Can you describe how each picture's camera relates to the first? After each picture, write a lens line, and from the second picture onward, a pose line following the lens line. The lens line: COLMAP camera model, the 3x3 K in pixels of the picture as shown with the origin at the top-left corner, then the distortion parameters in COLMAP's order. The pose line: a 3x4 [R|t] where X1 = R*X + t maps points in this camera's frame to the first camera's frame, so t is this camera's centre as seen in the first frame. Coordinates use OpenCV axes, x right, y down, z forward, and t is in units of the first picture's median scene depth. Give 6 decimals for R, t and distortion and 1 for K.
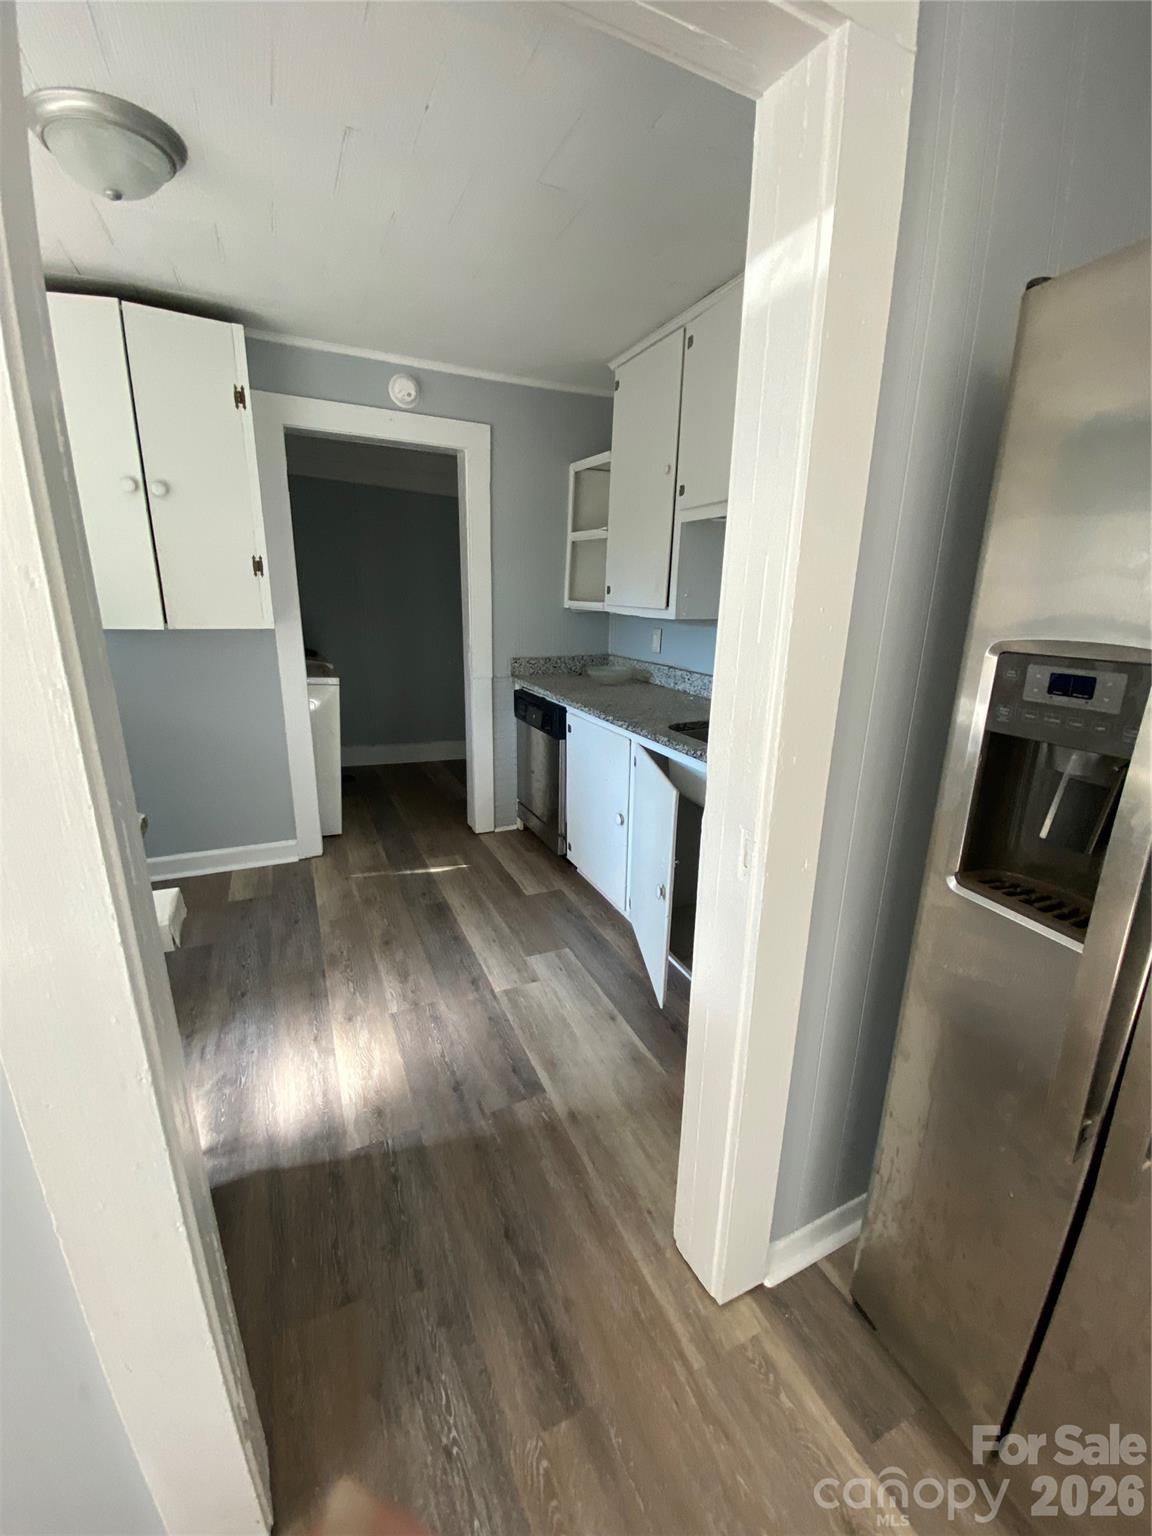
lens RADIAL K [[634.0, 0, 582.1], [0, 634.0, 771.0], [0, 0, 1]] dist [0.004466, -0.011929]
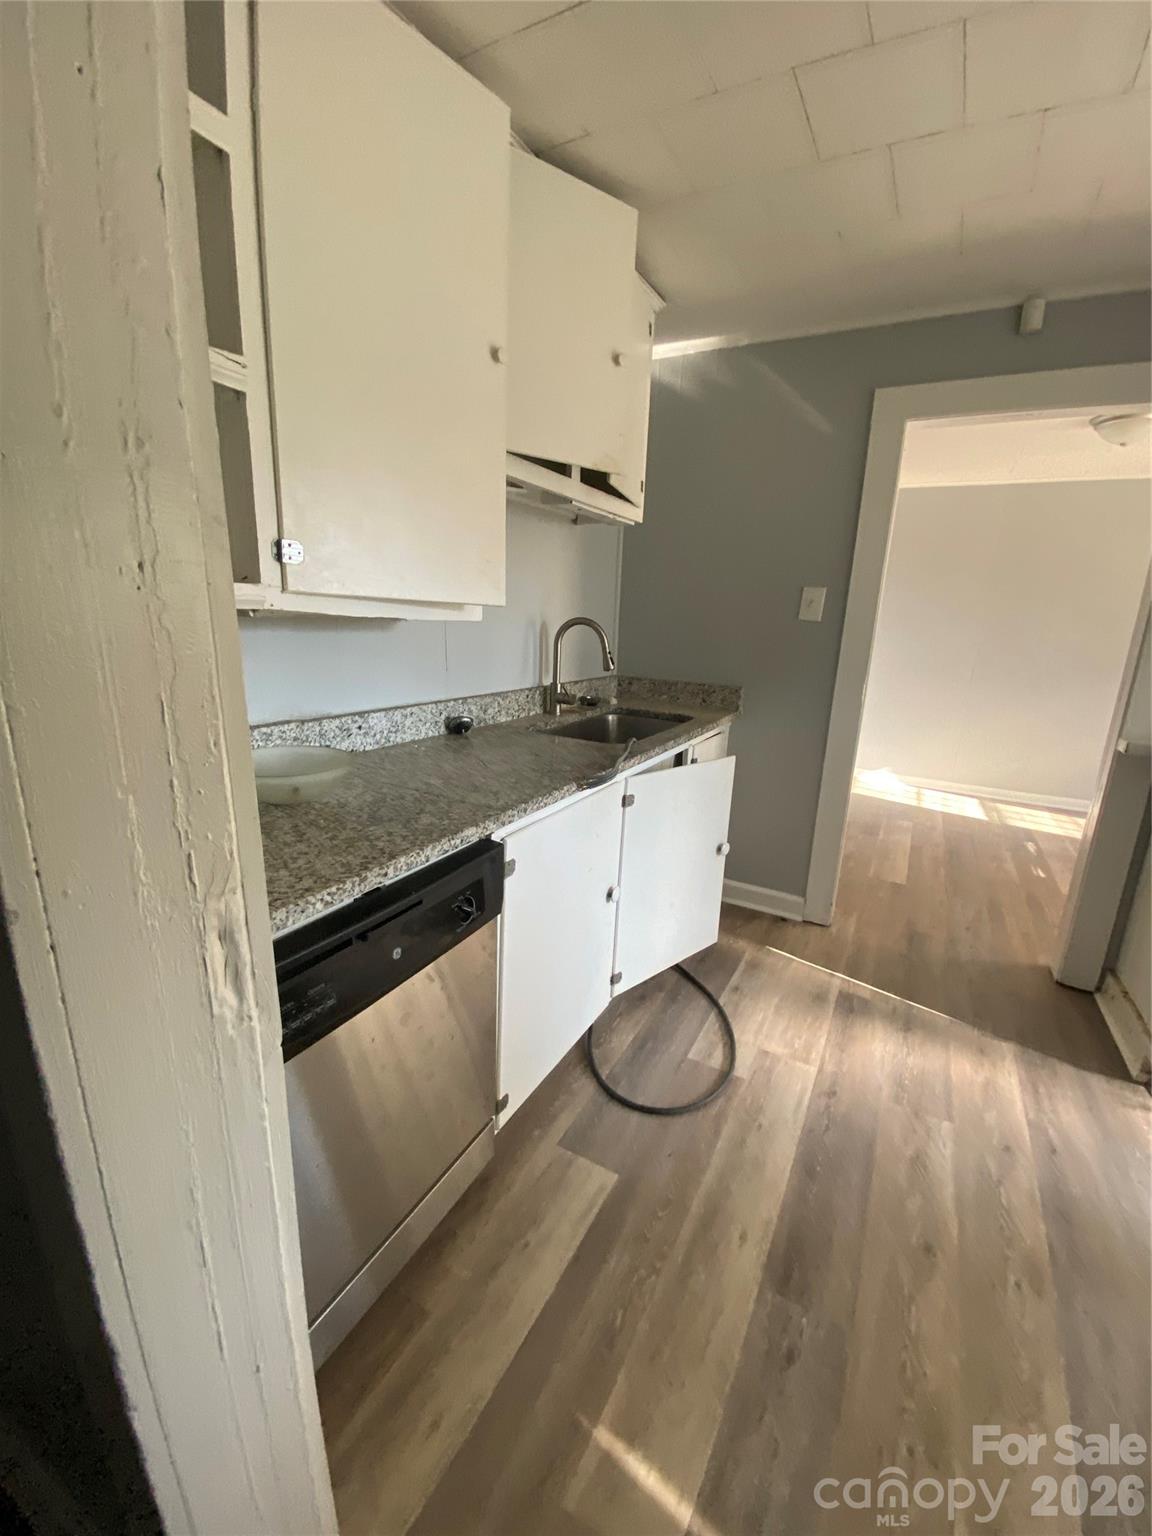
lens RADIAL K [[634.0, 0, 576.7], [0, 634.0, 771.9], [0, 0, 1]] dist [0.004466, -0.011929]
pose [[-0.589777, -0.252185, 0.767180, -0.417859], [0.165116, 0.892265, 0.420237, -0.348171], [-0.790506, 0.374520, -0.484598, 1.273281]]
